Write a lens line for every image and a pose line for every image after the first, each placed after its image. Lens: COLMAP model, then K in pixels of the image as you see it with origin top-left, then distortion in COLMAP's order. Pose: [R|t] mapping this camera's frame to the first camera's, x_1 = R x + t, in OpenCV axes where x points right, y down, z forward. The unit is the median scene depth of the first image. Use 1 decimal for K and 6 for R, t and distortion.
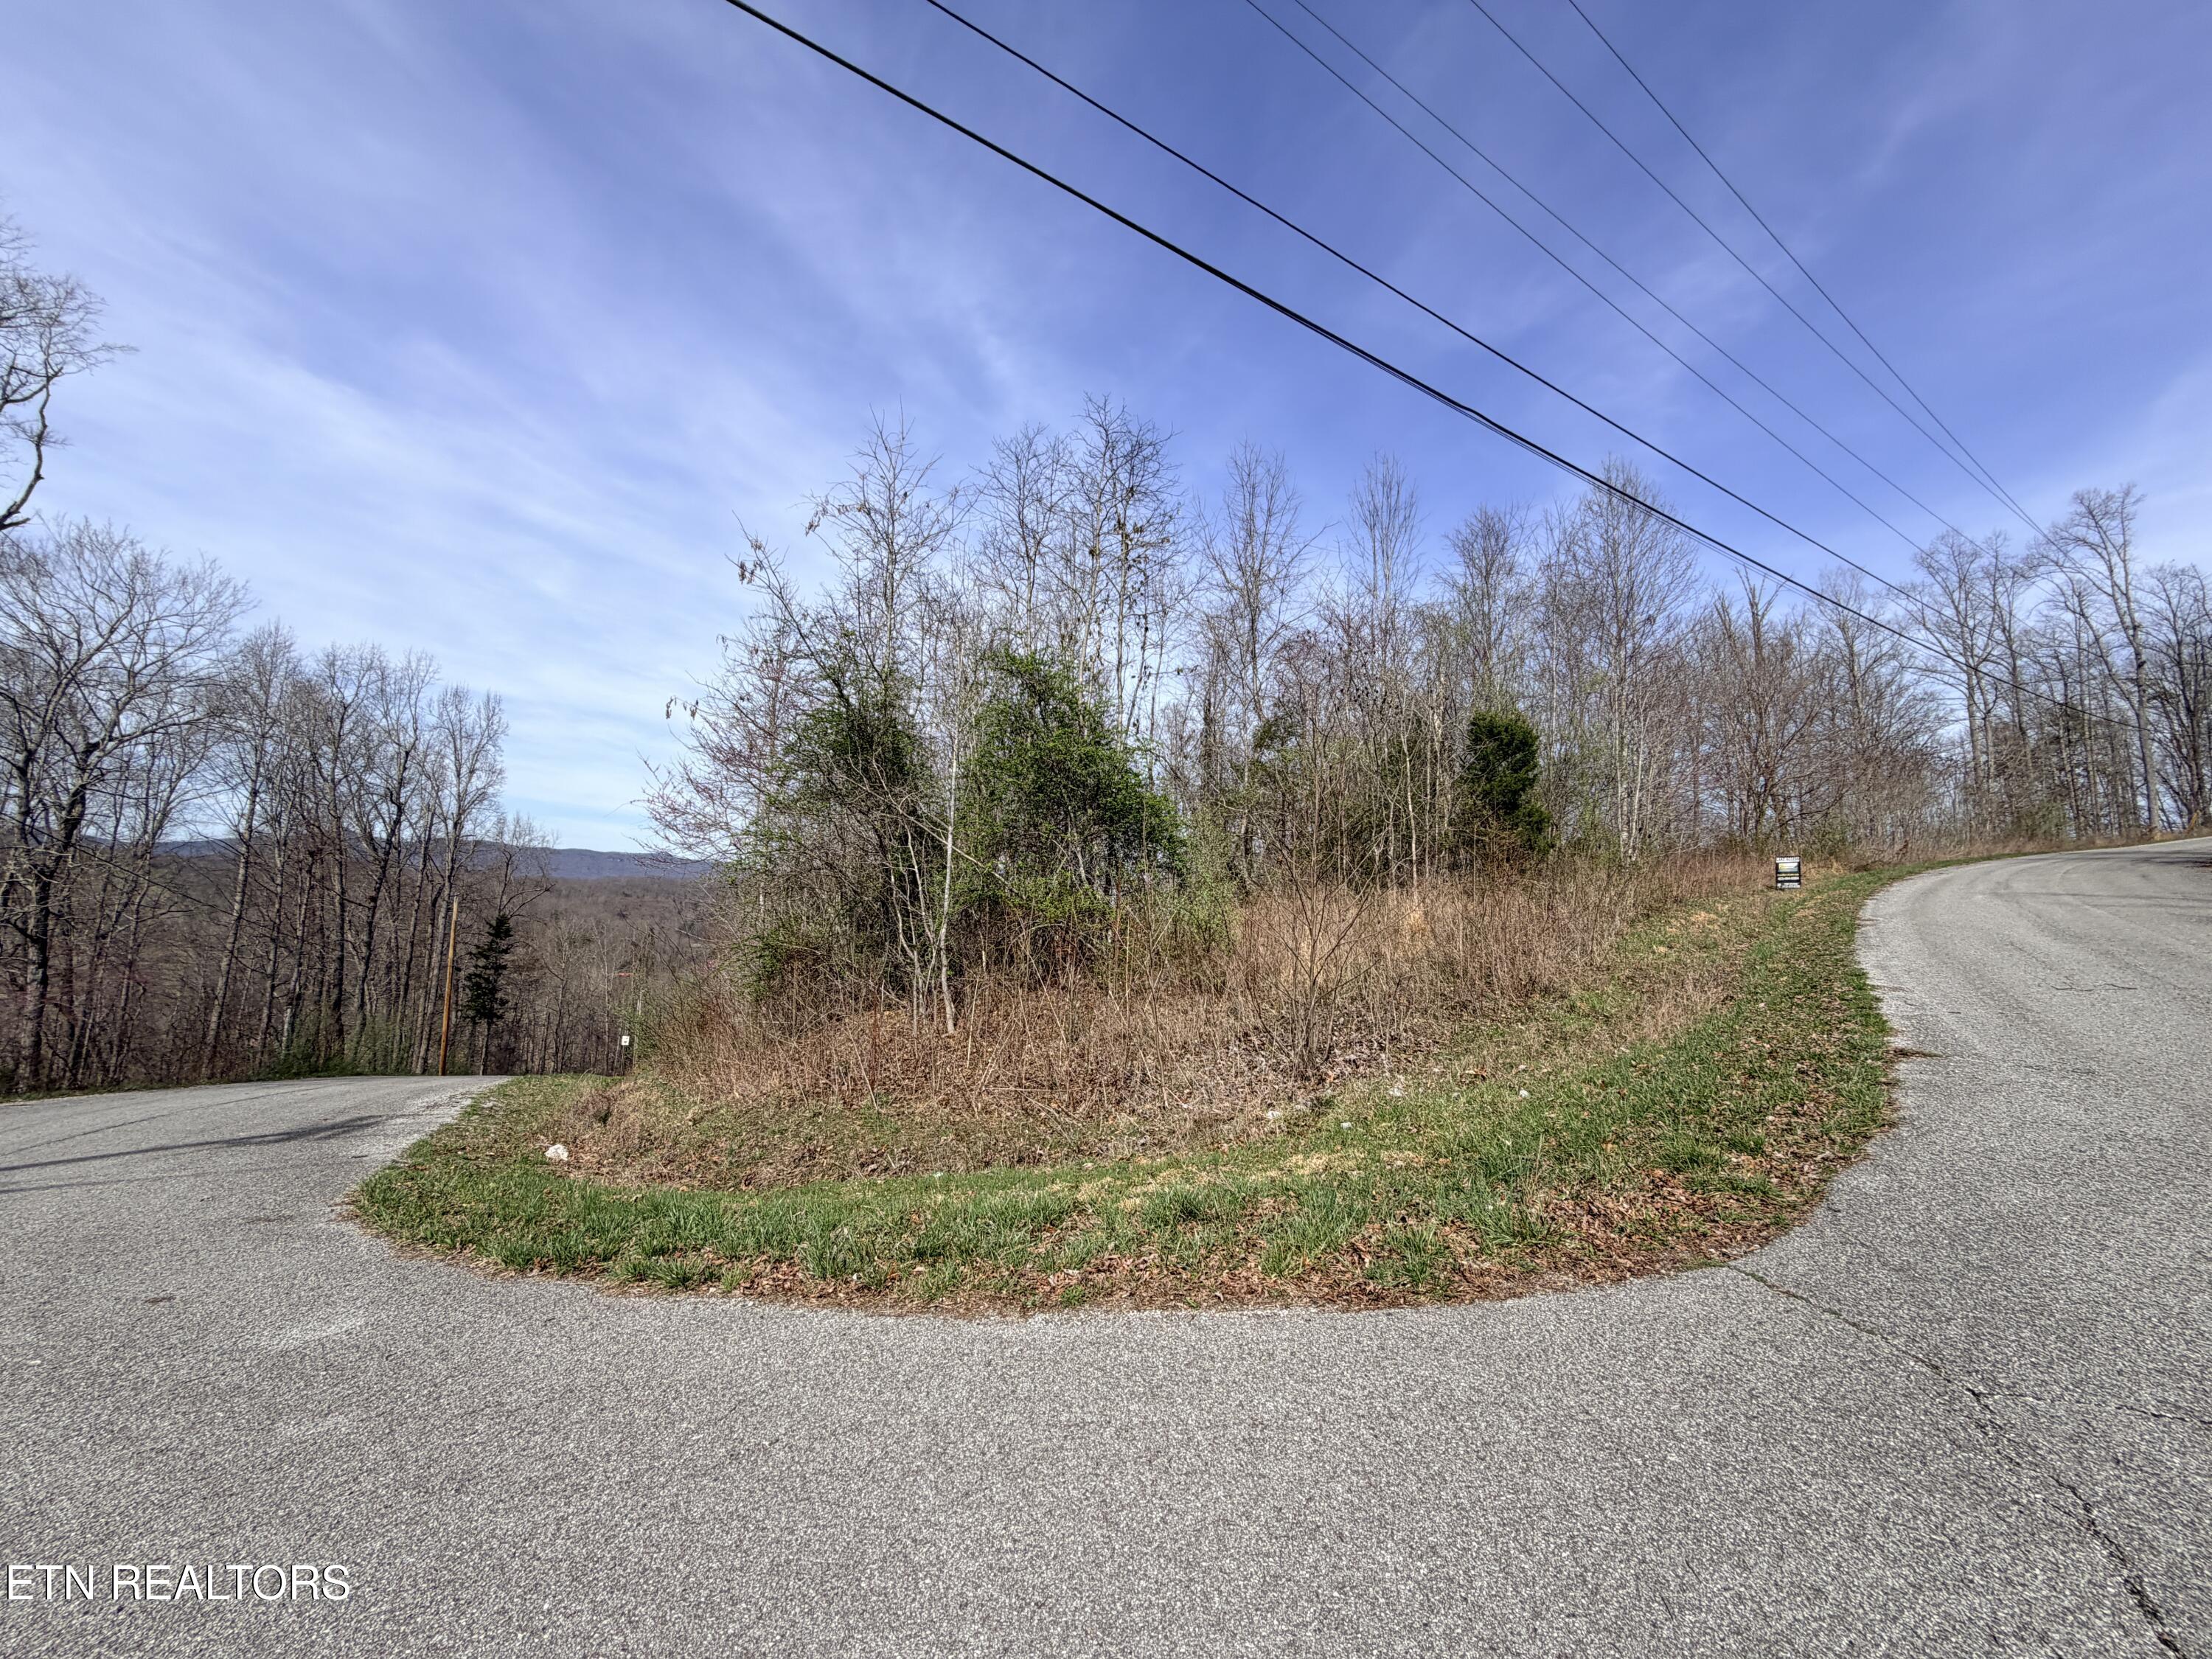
lens RADIAL K [[886.6, 0, 1106.0], [0, 886.6, 829.5], [0, 0, 1]] dist [0.000255, 0.000380]
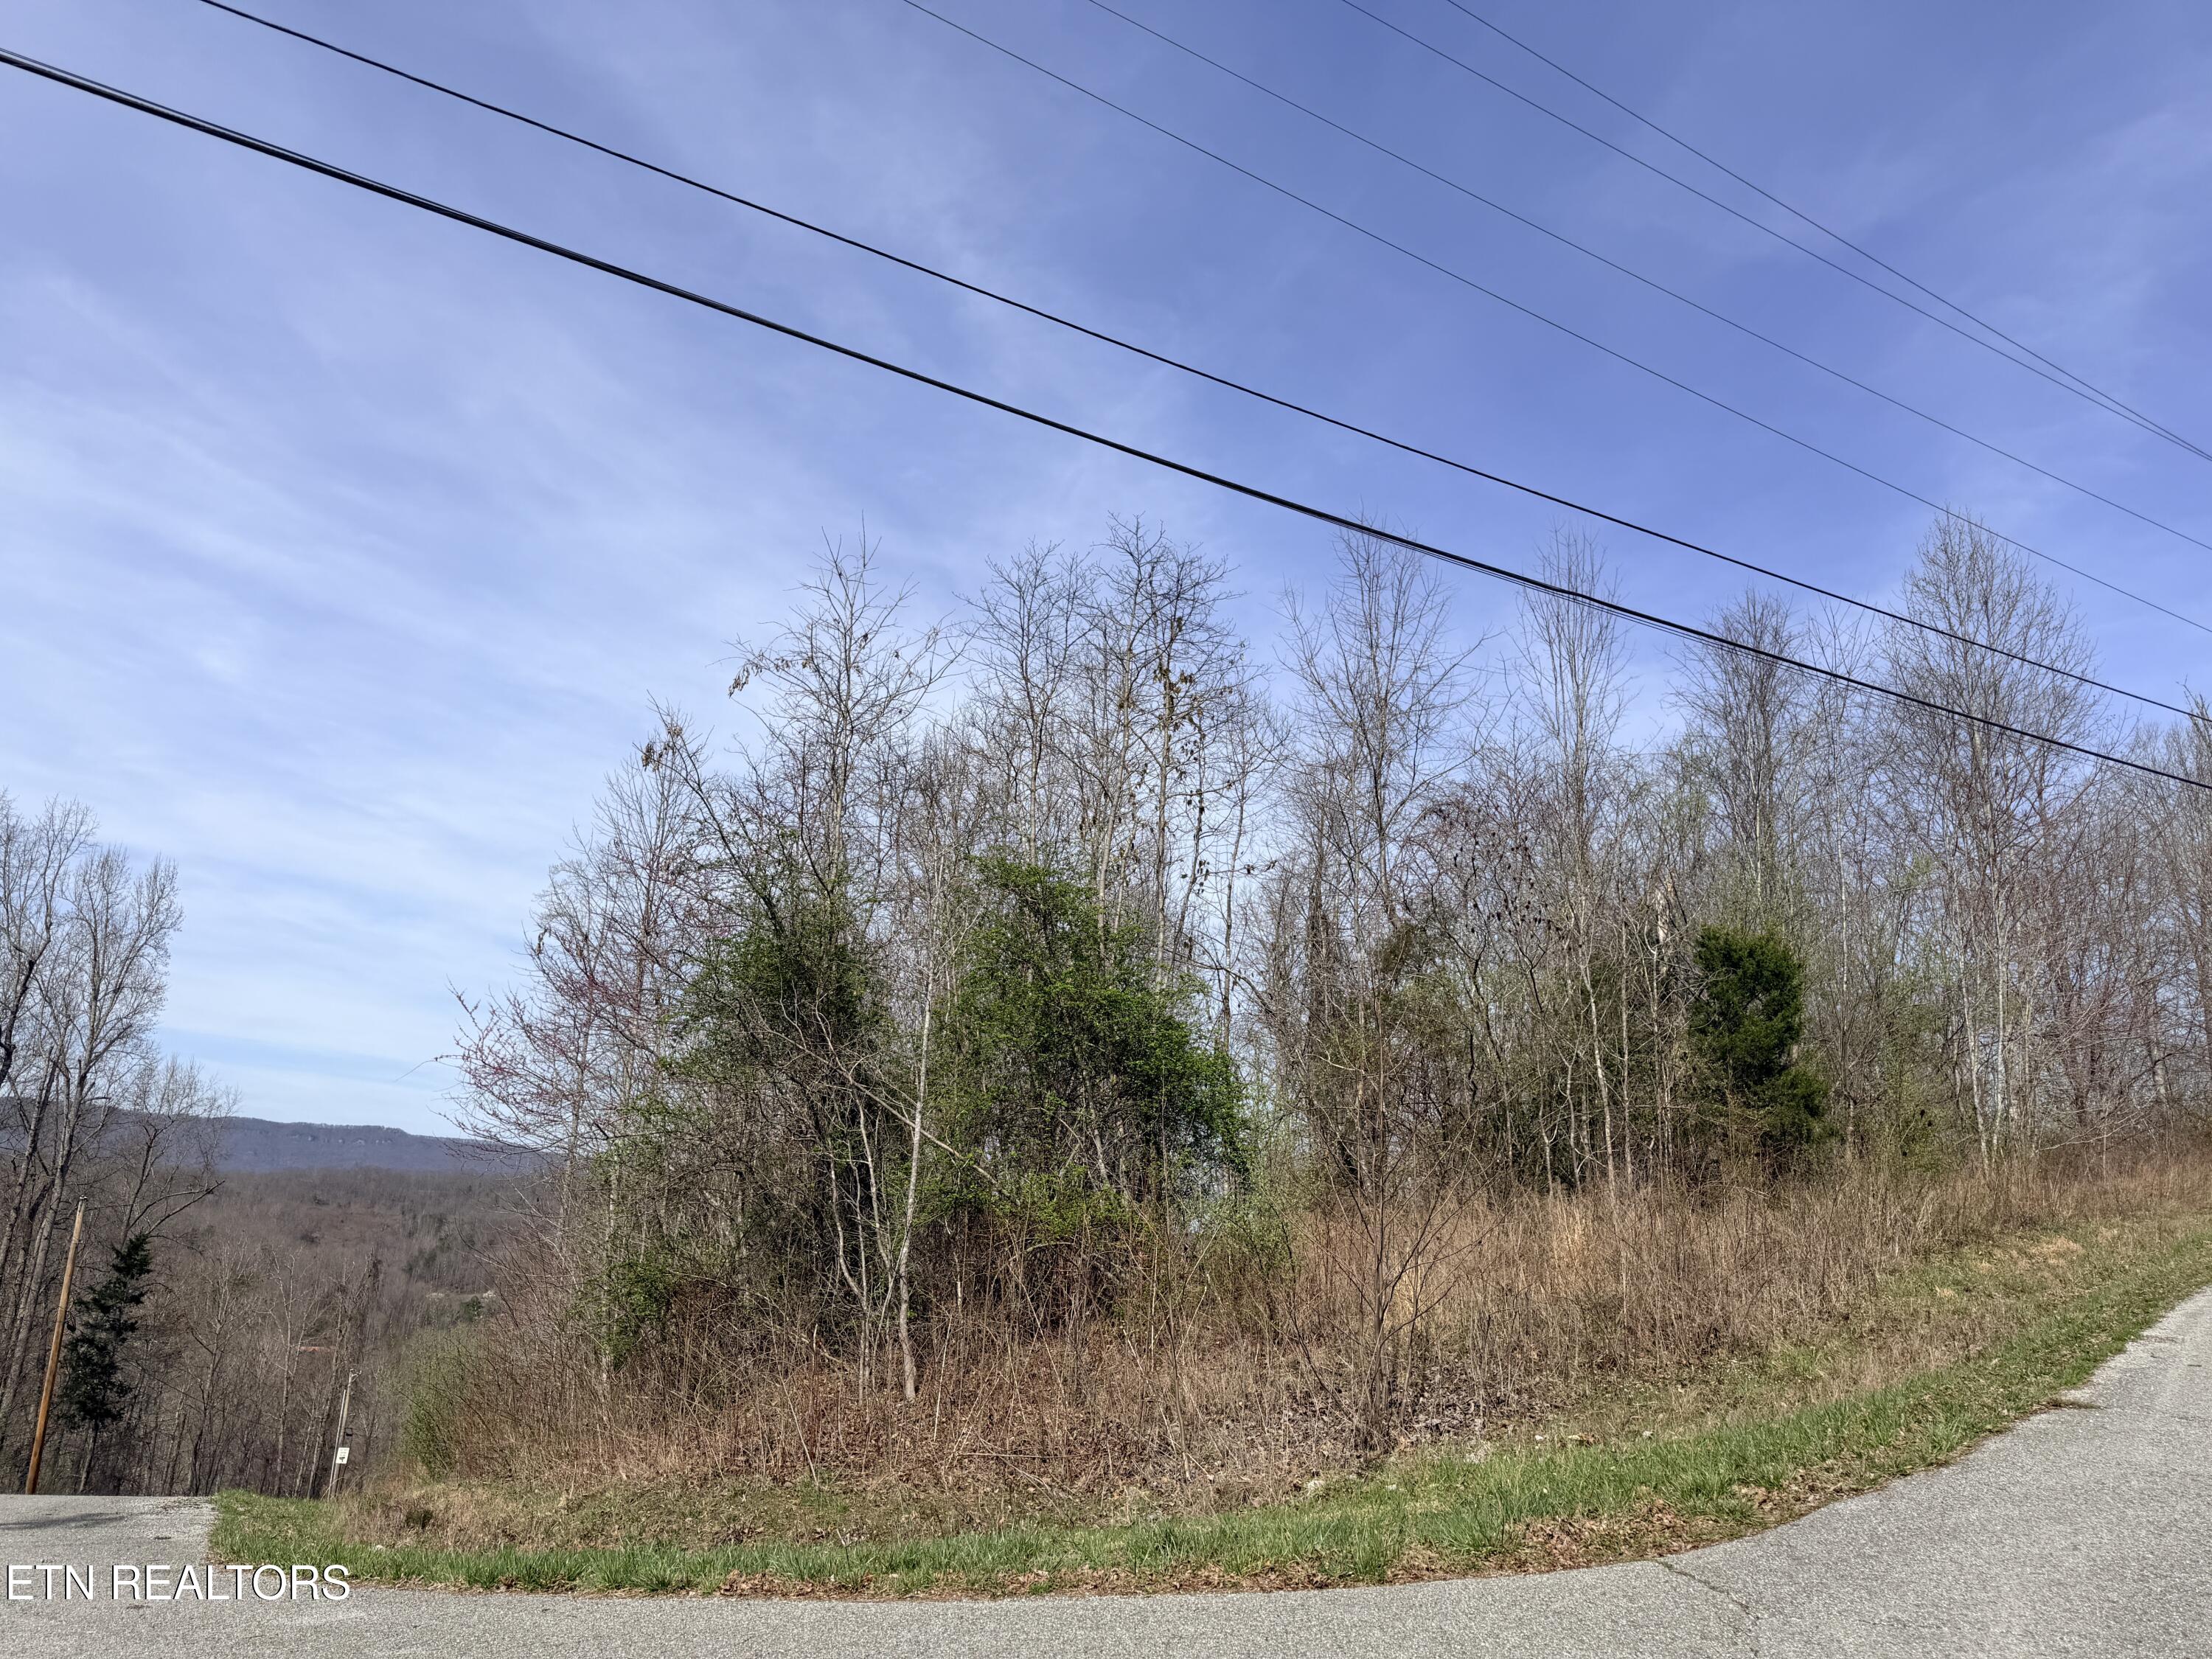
lens RADIAL K [[1554.6, 0, 1123.9], [0, 1554.6, 830.4], [0, 0, 1]] dist [0.087152, -0.106521]
pose [[0.999410, -0.000600, -0.034332, 0.026092], [-0.004909, 0.987078, -0.160167, -0.013494], [0.033984, 0.160241, 0.986493, -0.204178]]
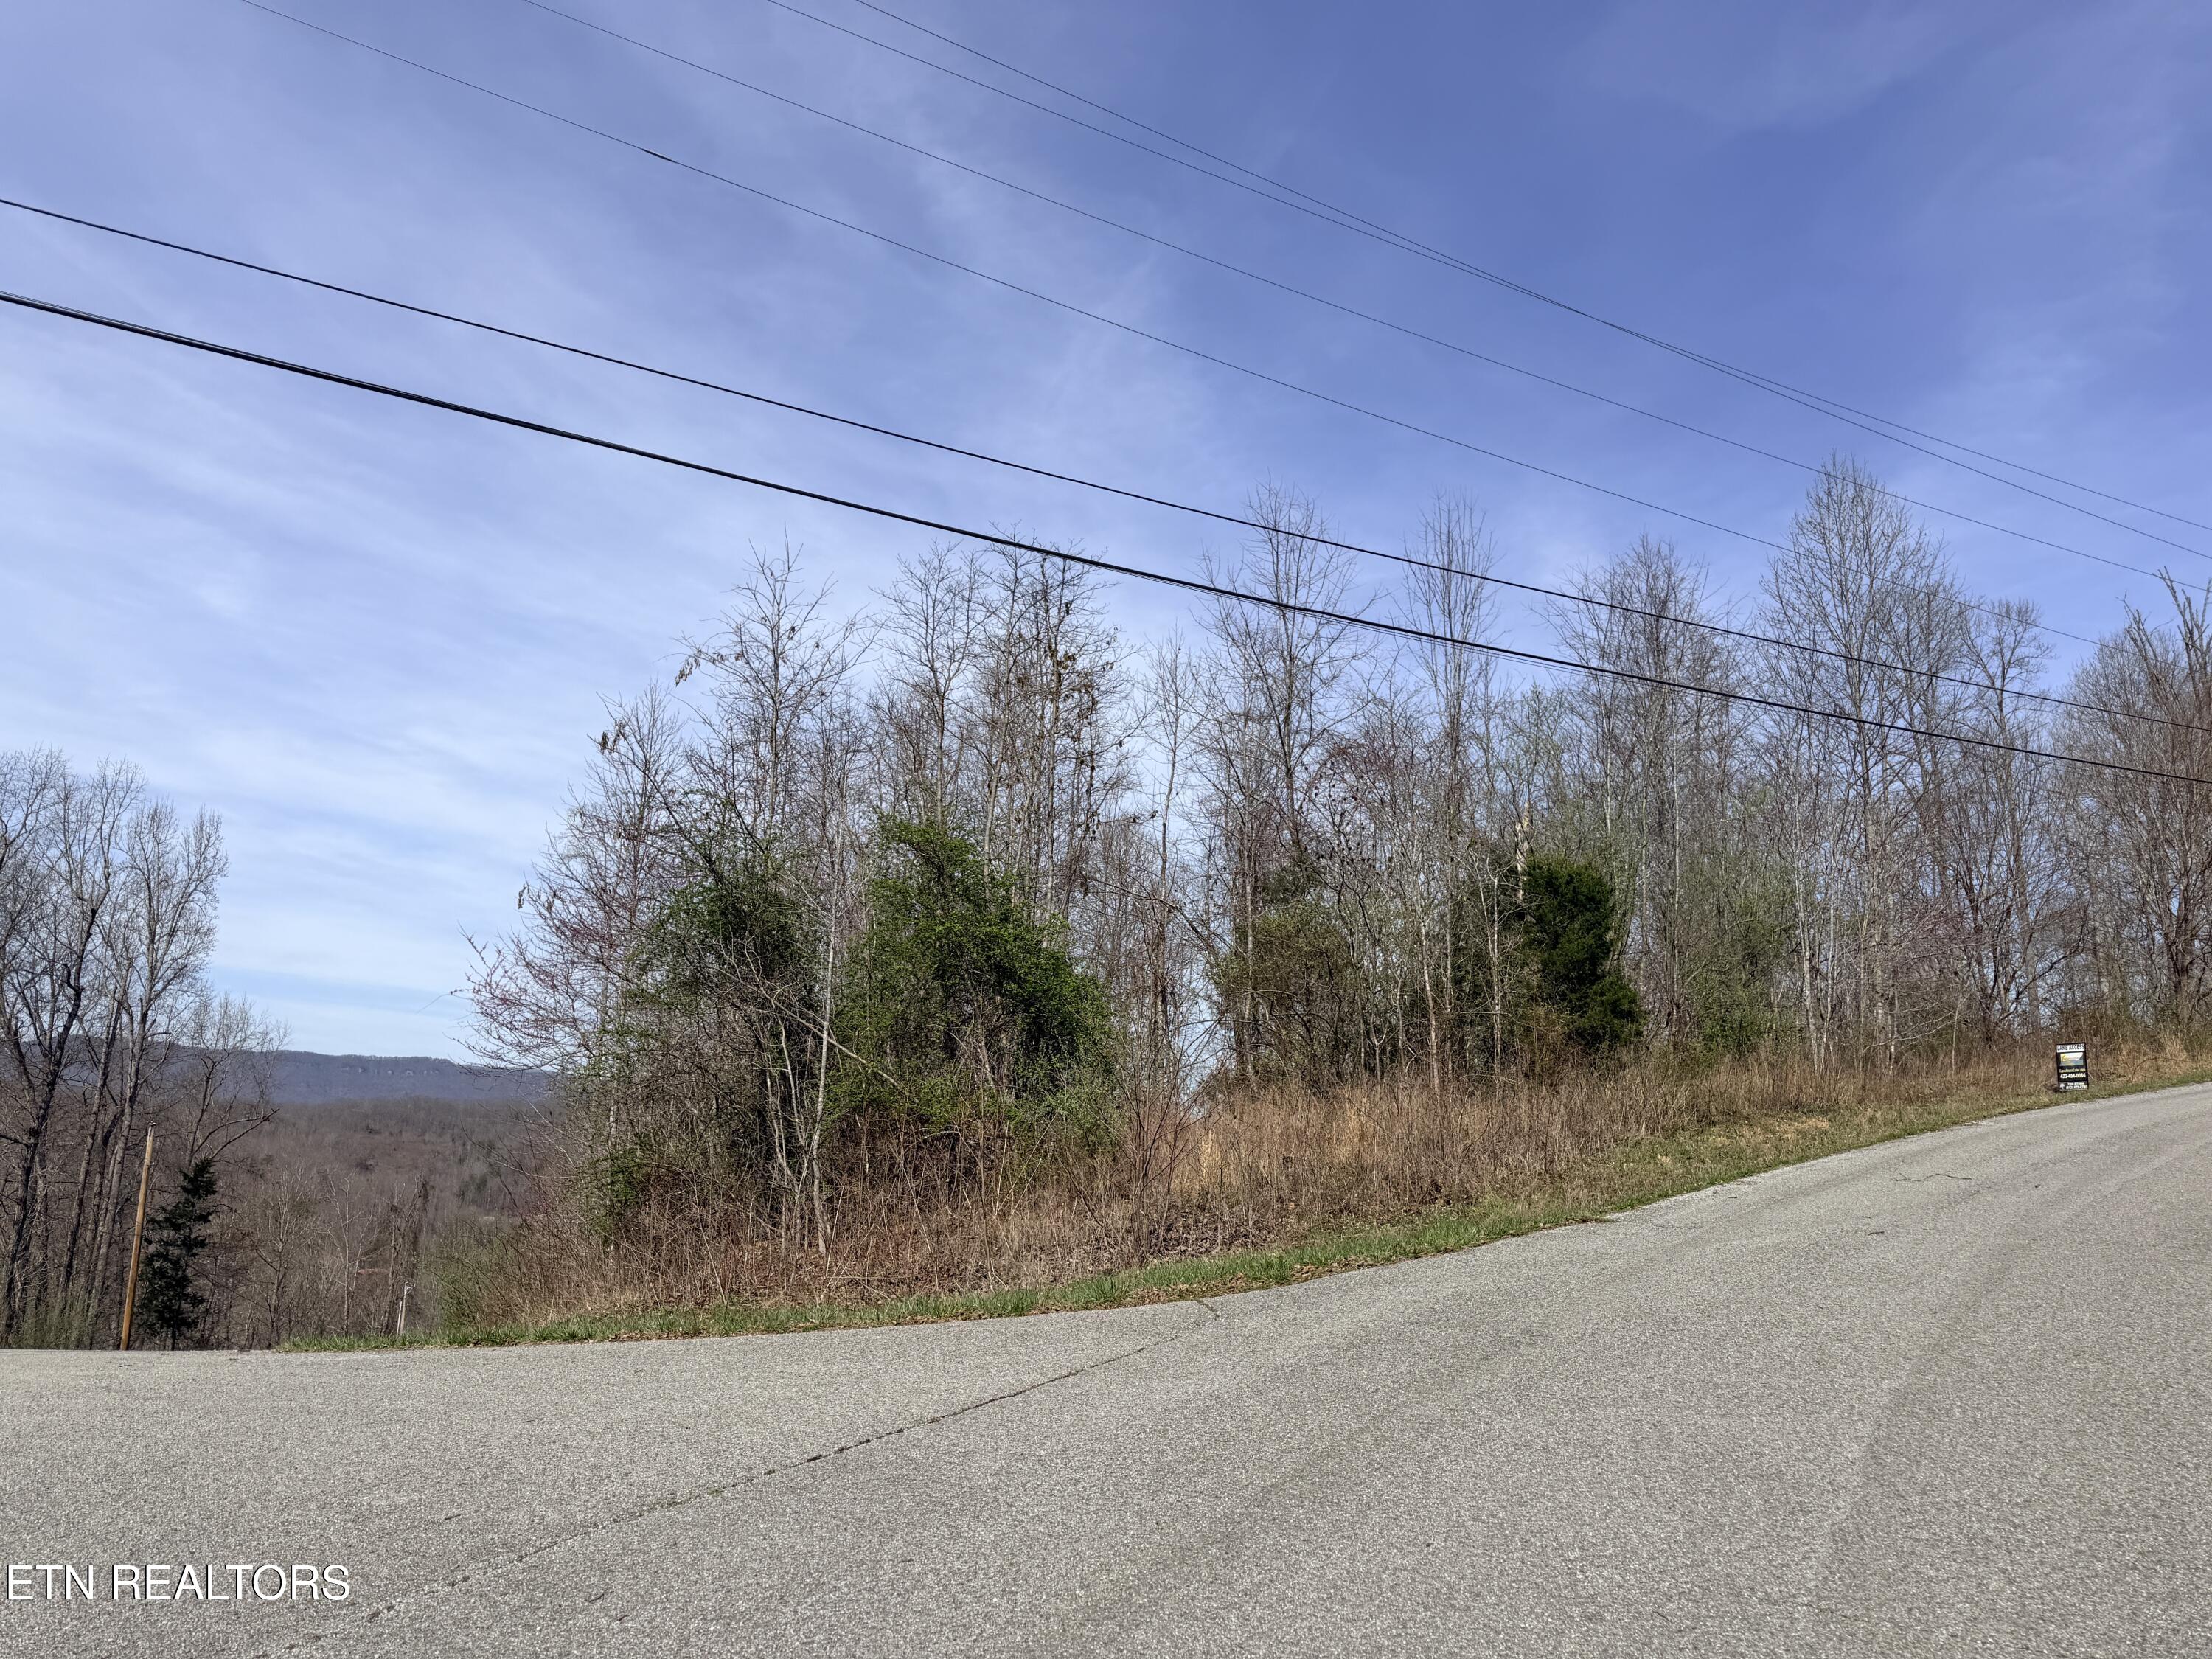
lens RADIAL K [[1555.0, 0, 1106.6], [0, 1555.0, 834.1], [0, 0, 1]] dist [0.100794, -0.147098]
pose [[0.997844, -0.020397, -0.062387, 0.144521], [0.013559, 0.994045, -0.108125, -0.012325], [0.064220, 0.107045, 0.992178, -0.396509]]
